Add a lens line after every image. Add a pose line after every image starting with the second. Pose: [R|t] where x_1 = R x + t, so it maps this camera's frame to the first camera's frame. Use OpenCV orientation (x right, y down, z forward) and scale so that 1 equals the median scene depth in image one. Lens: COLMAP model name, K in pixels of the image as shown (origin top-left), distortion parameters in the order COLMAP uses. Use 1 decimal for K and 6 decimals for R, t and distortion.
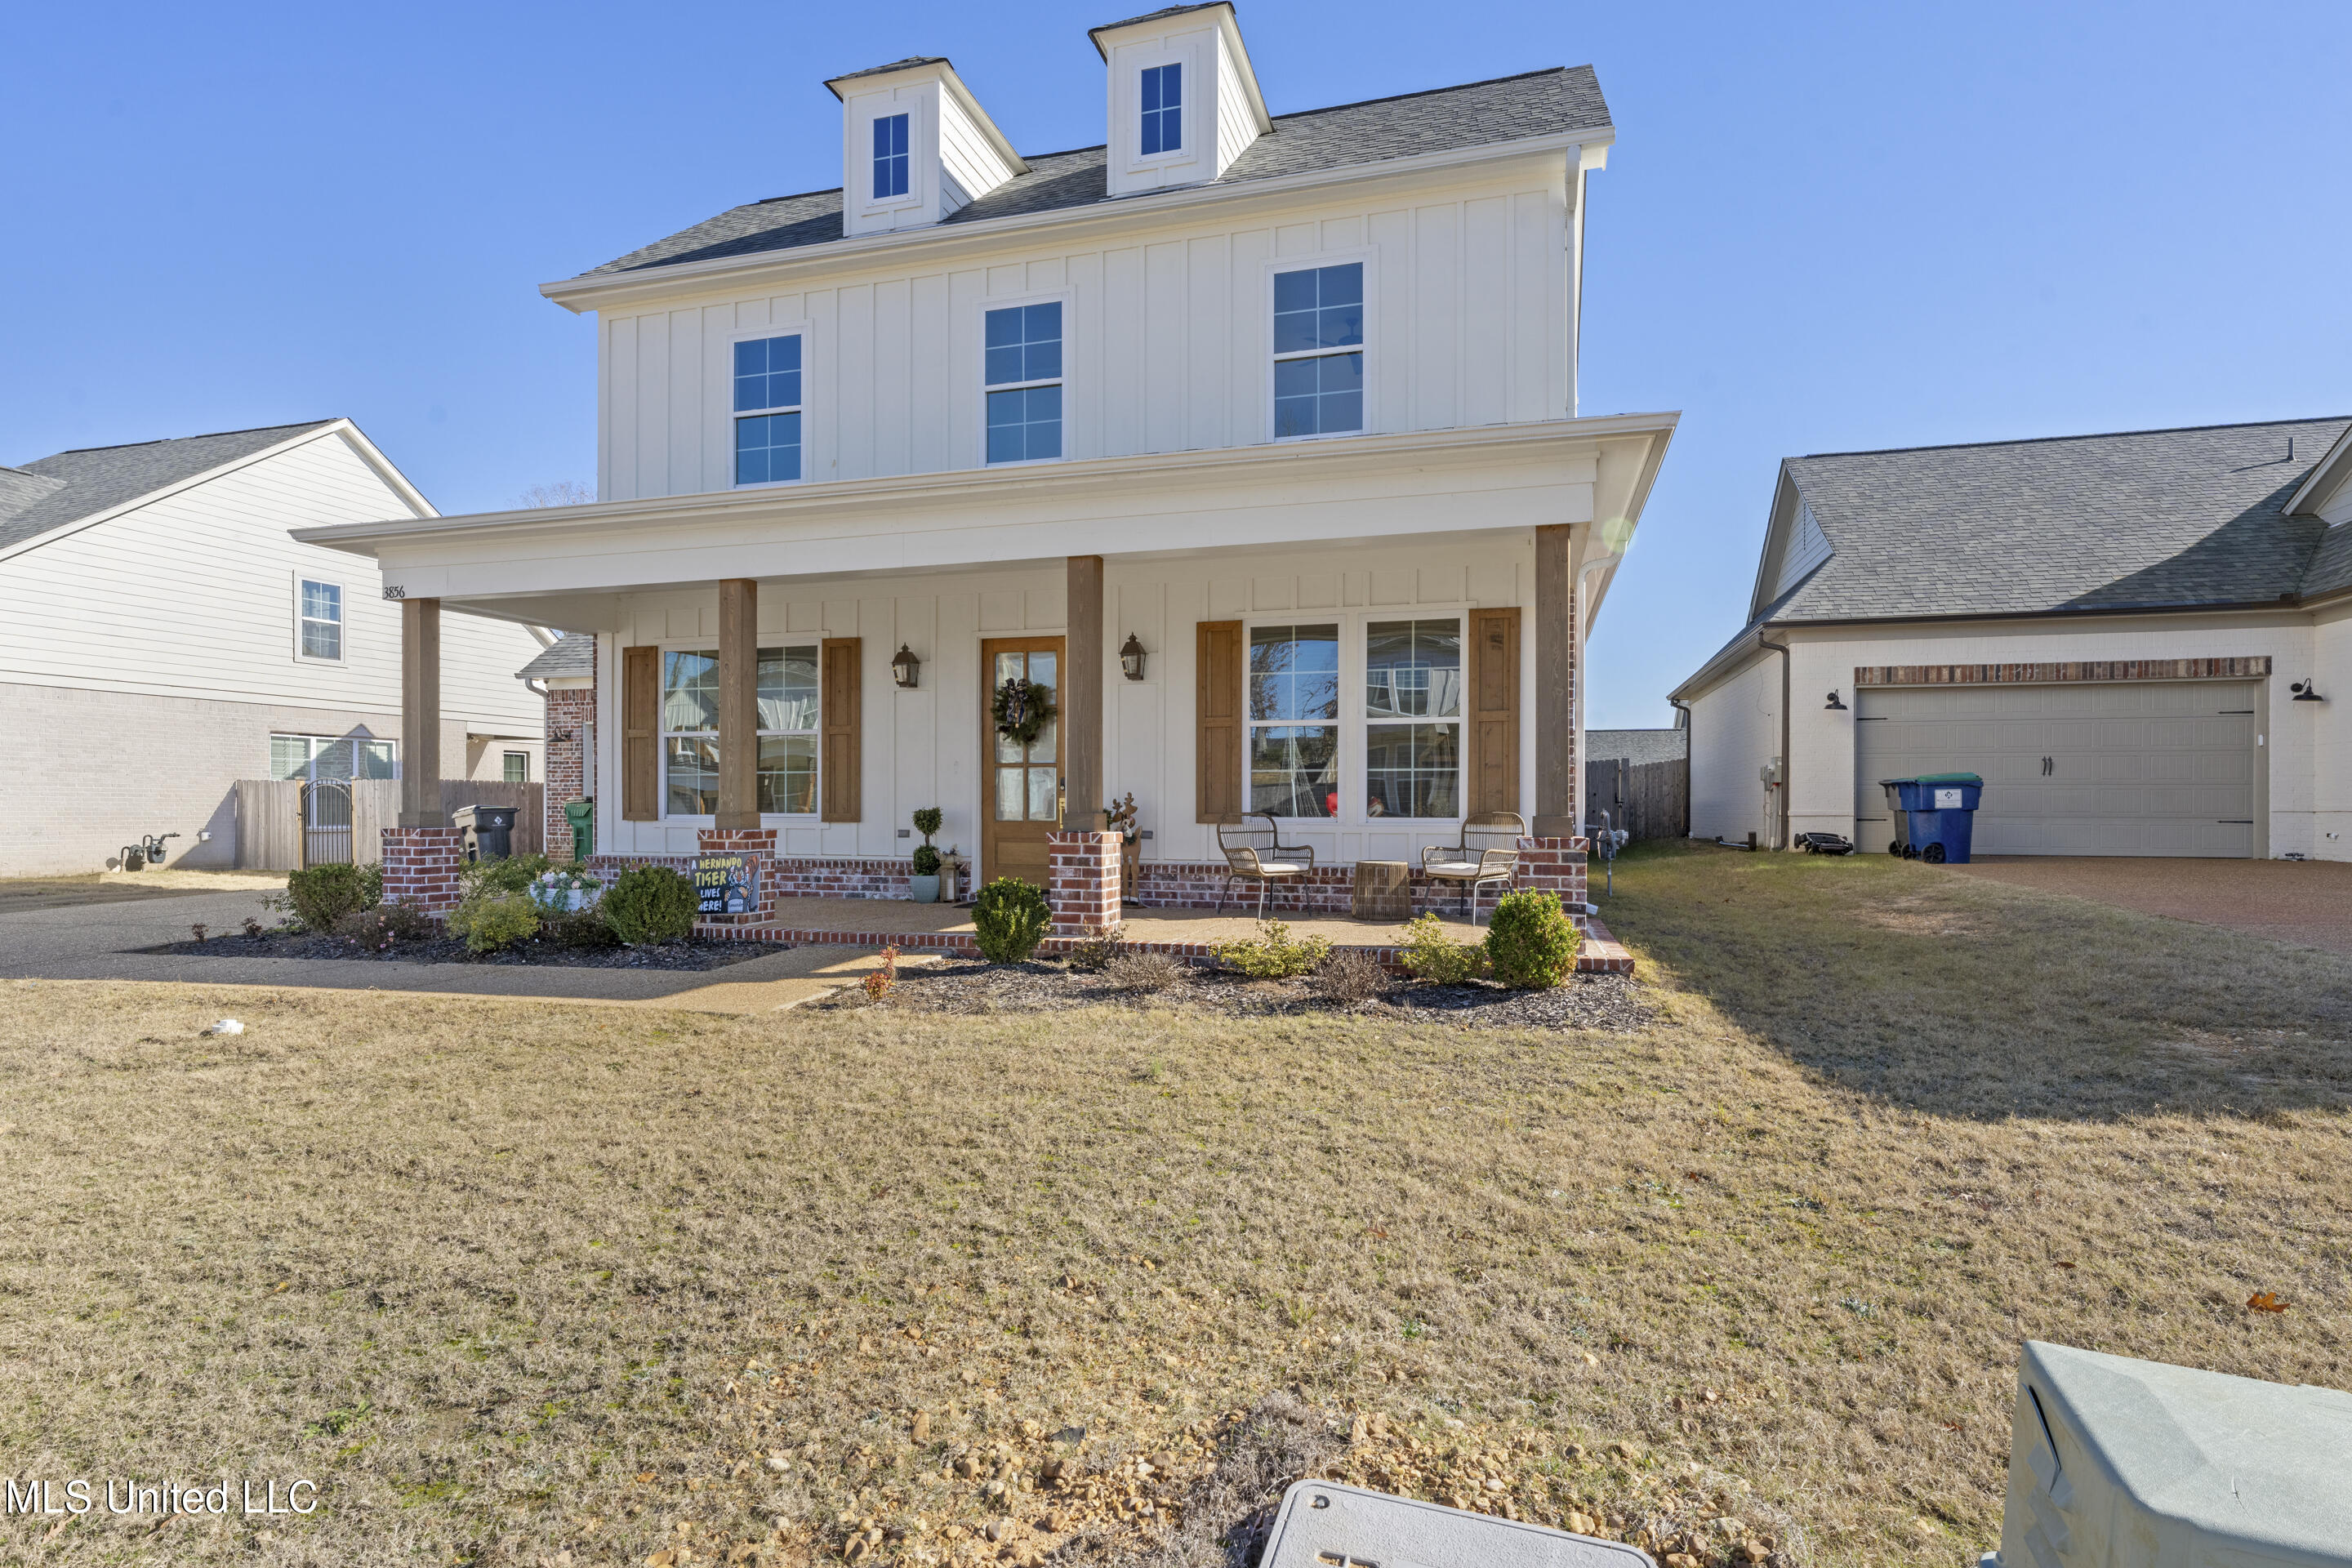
lens RADIAL K [[1172.9, 0, 1158.0], [0, 1172.9, 802.4], [0, 0, 1]] dist [0.002643, -0.000584]
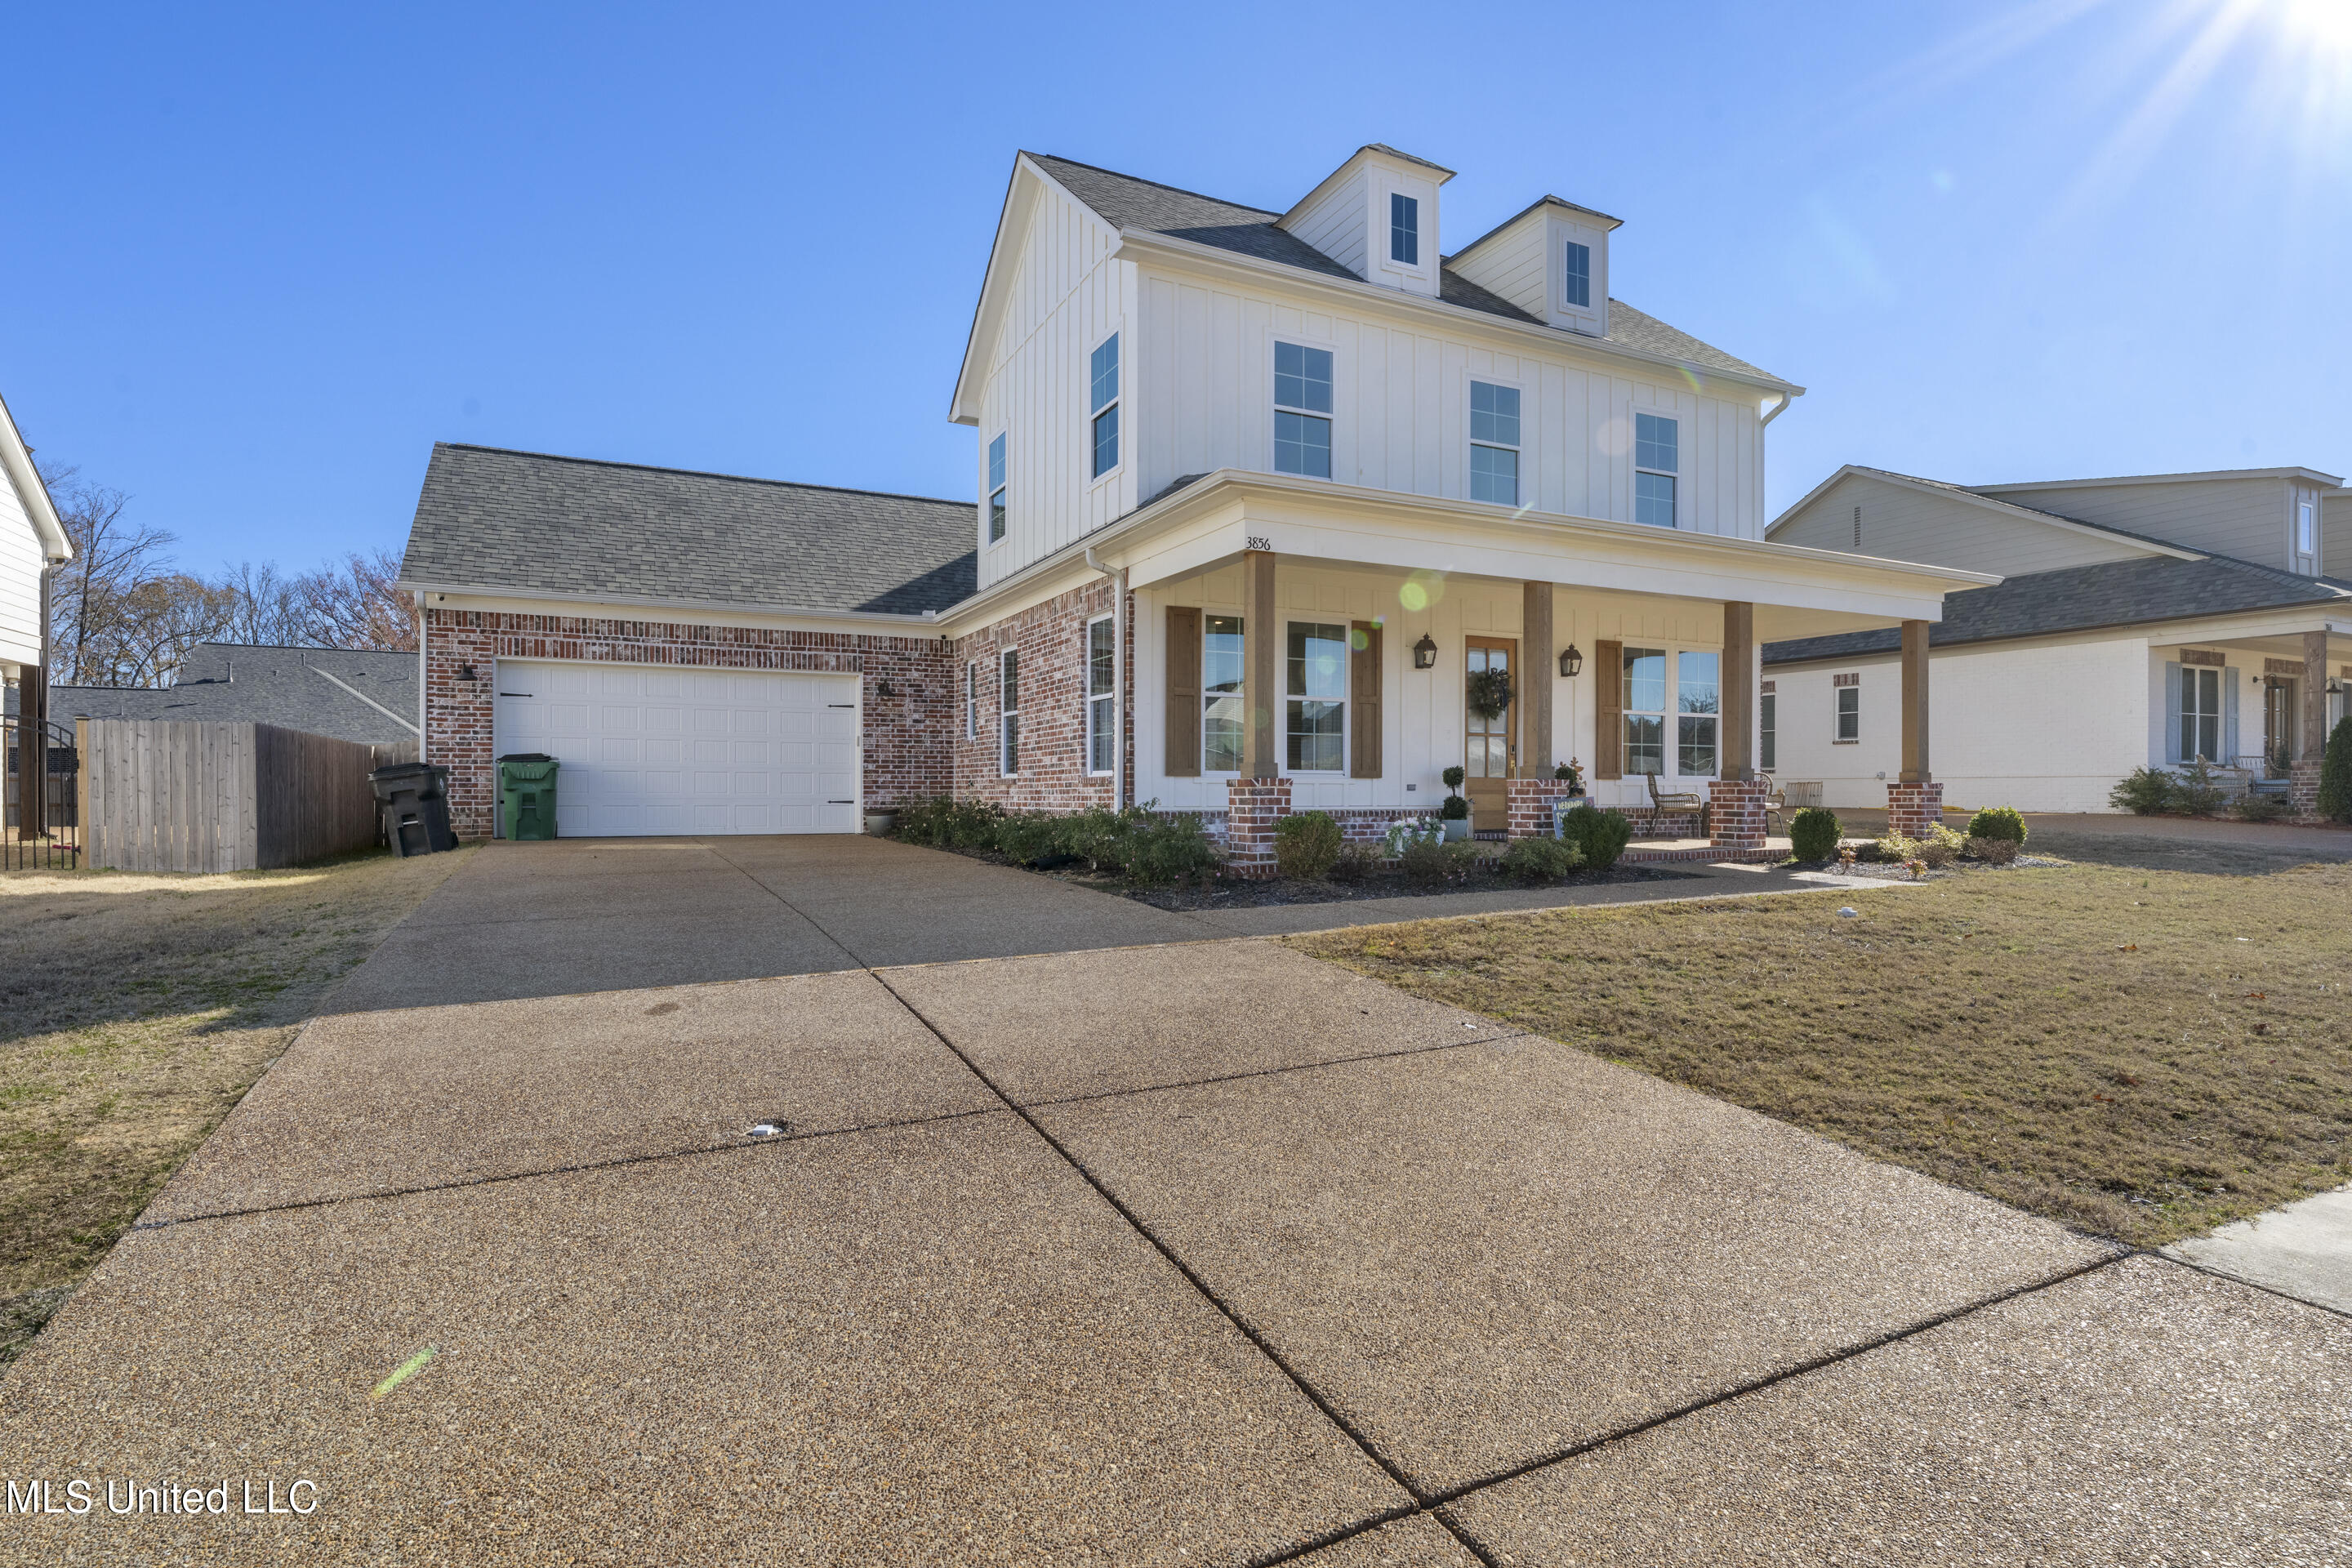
lens RADIAL K [[1172.9, 0, 1152.4], [0, 1172.9, 779.0], [0, 0, 1]] dist [0.002643, -0.000584]
pose [[0.748900, 0.009405, 0.662617, -1.233723], [-0.004264, 0.999947, -0.009374, 0.030493], [-0.662670, 0.004194, 0.748900, 0.268616]]
